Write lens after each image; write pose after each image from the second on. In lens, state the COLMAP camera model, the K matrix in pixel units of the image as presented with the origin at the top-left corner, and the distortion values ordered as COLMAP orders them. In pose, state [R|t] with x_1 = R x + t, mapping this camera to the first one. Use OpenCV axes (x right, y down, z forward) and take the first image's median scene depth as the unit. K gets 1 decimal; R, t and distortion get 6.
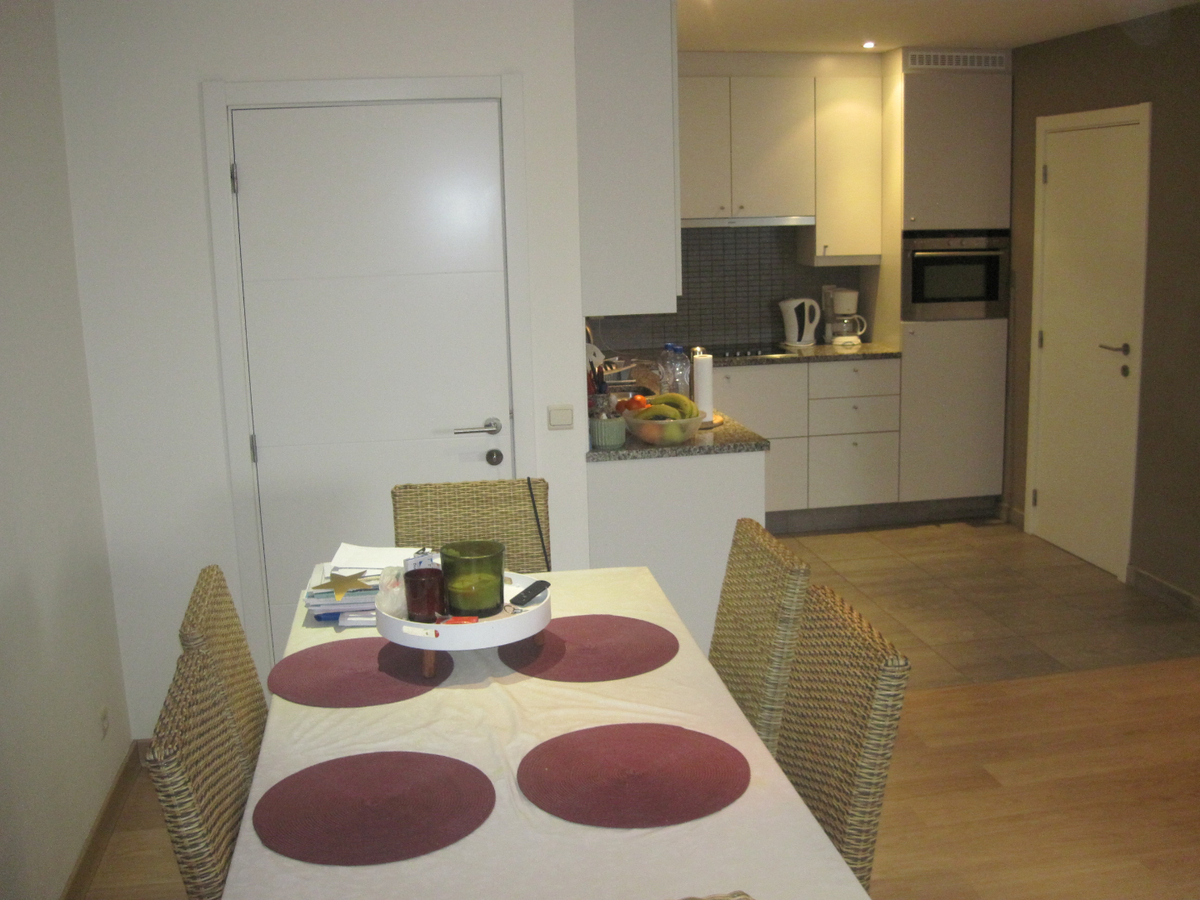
lens RADIAL K [[1239.1, 0, 609.3], [0, 1239.1, 436.7], [0, 0, 1]] dist [-0.174816, 0.147147]
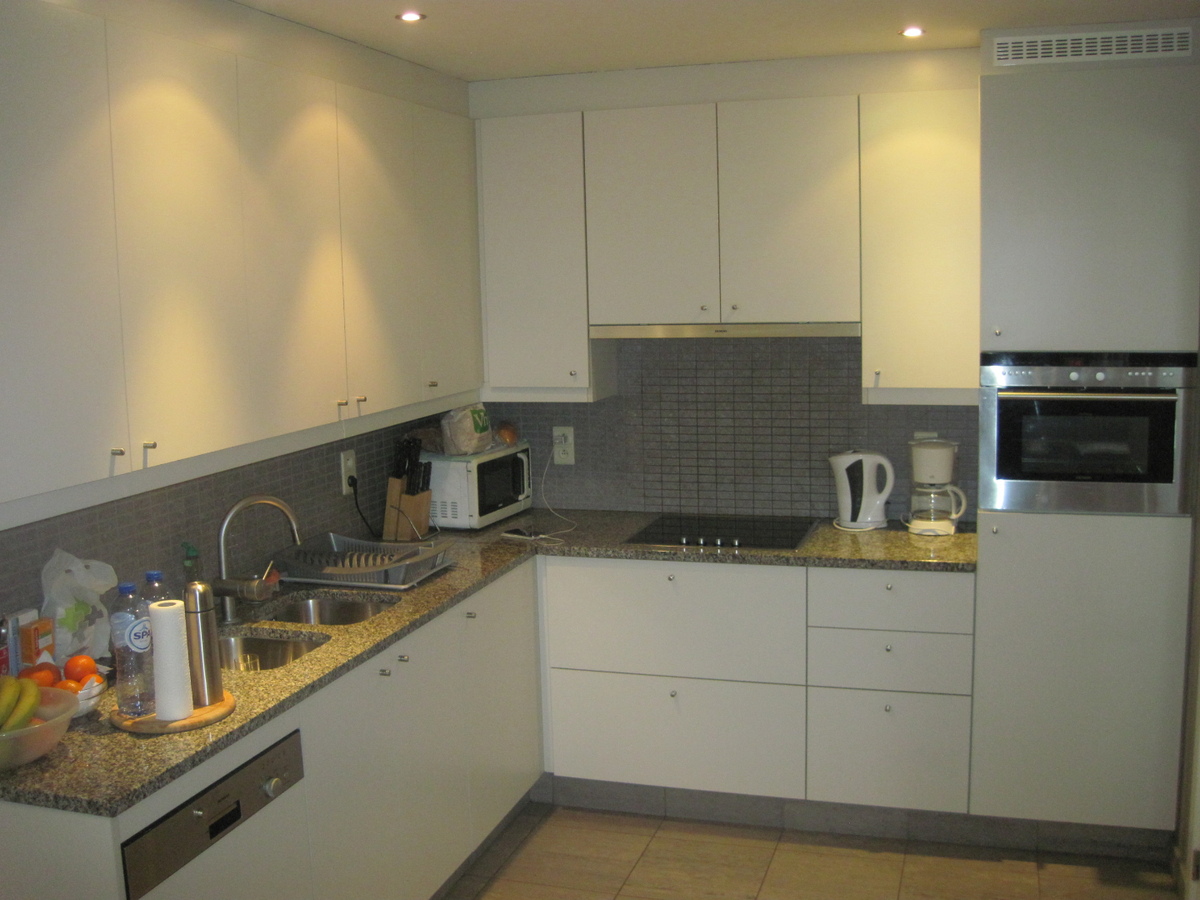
lens RADIAL K [[1239.1, 0, 609.3], [0, 1239.1, 436.7], [0, 0, 1]] dist [-0.174816, 0.147147]
pose [[0.885556, 0.062389, -0.460325, 0.348771], [-0.083541, 0.996173, -0.025699, -0.099754], [0.456960, 0.061214, 0.887378, 0.416675]]
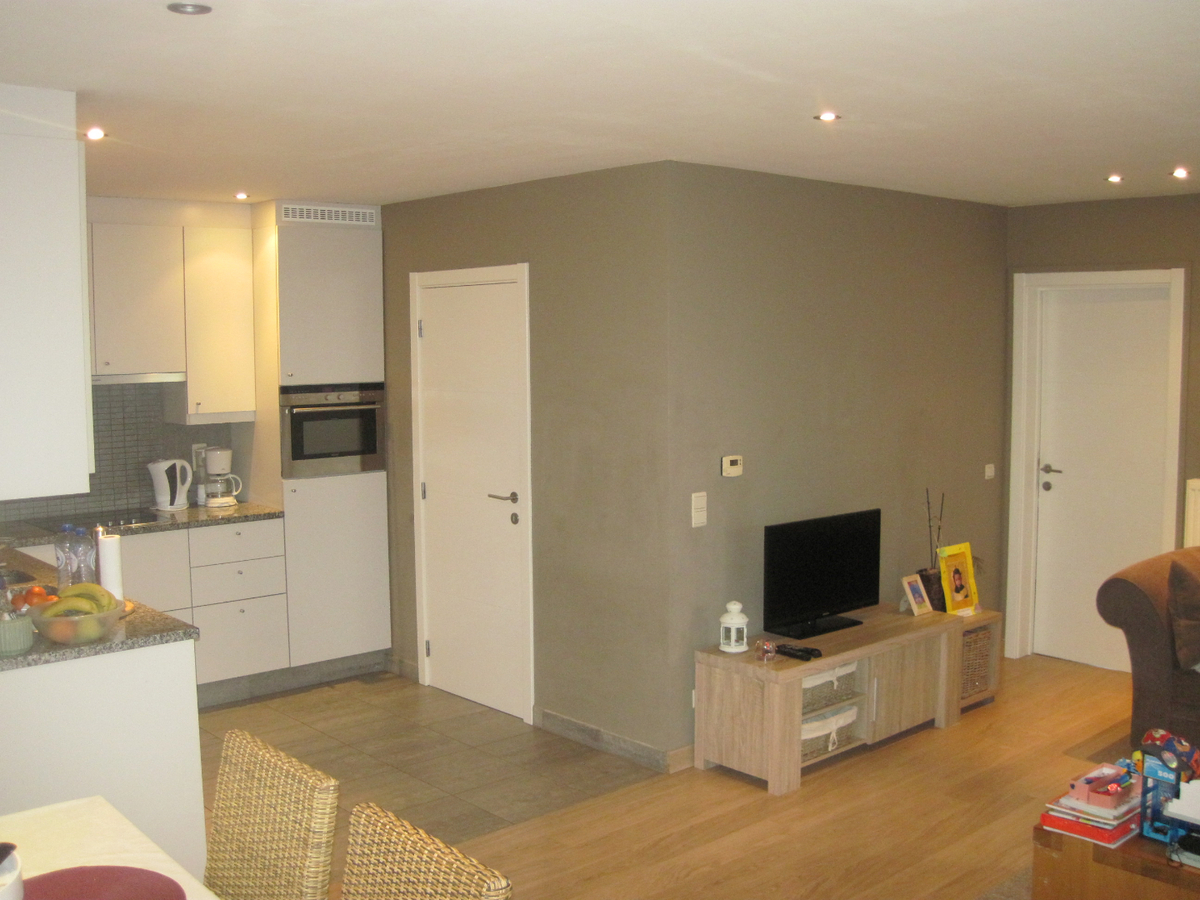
lens RADIAL K [[1239.1, 0, 609.3], [0, 1239.1, 436.7], [0, 0, 1]] dist [-0.174816, 0.147147]
pose [[0.847922, -0.026040, 0.529481, -0.053779], [0.086147, 0.992285, -0.089156, -0.019589], [-0.523074, 0.121210, 0.843624, 0.047168]]
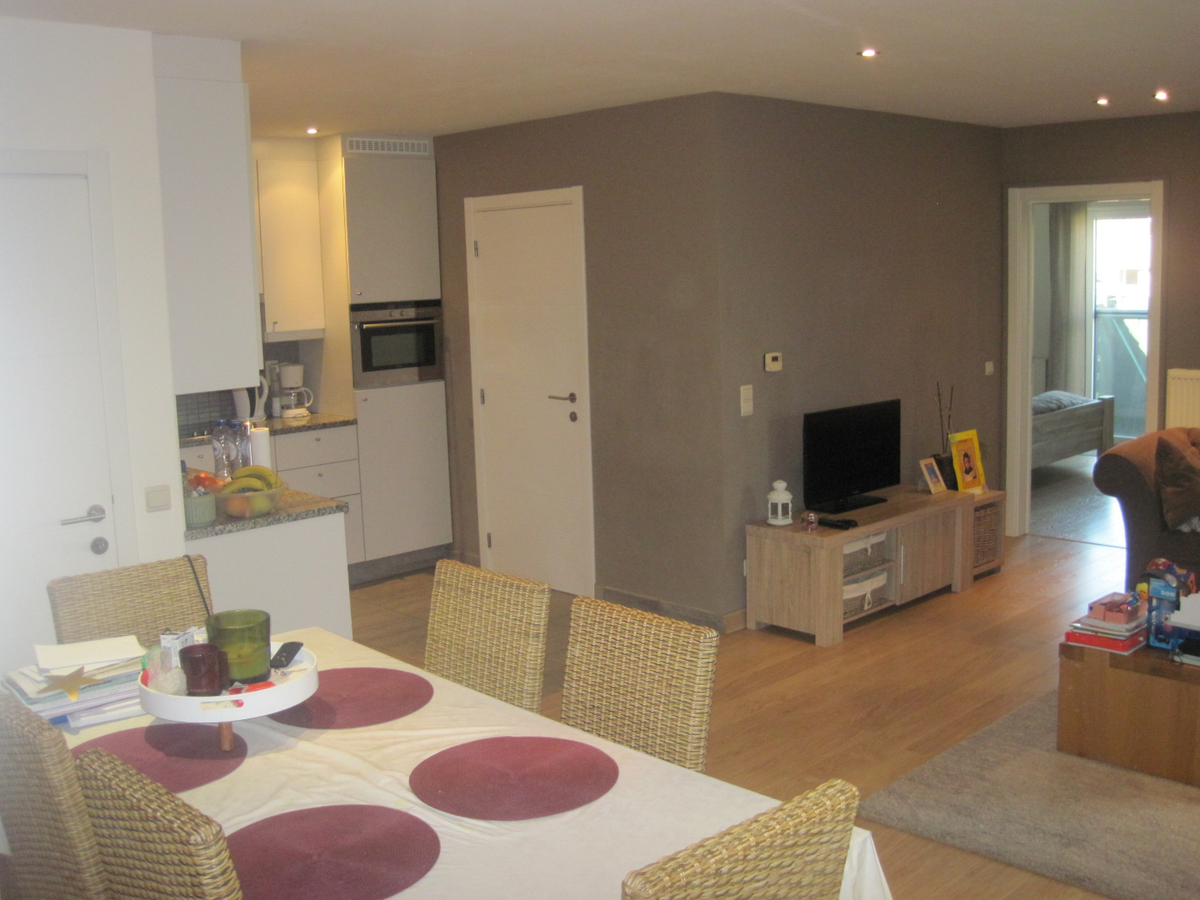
lens RADIAL K [[1239.1, 0, 609.3], [0, 1239.1, 436.7], [0, 0, 1]] dist [-0.174816, 0.147147]
pose [[0.830875, -0.078732, 0.550861, -0.168105], [0.114565, 0.992936, -0.030885, 0.004005], [-0.544538, 0.088771, 0.834025, -0.001110]]
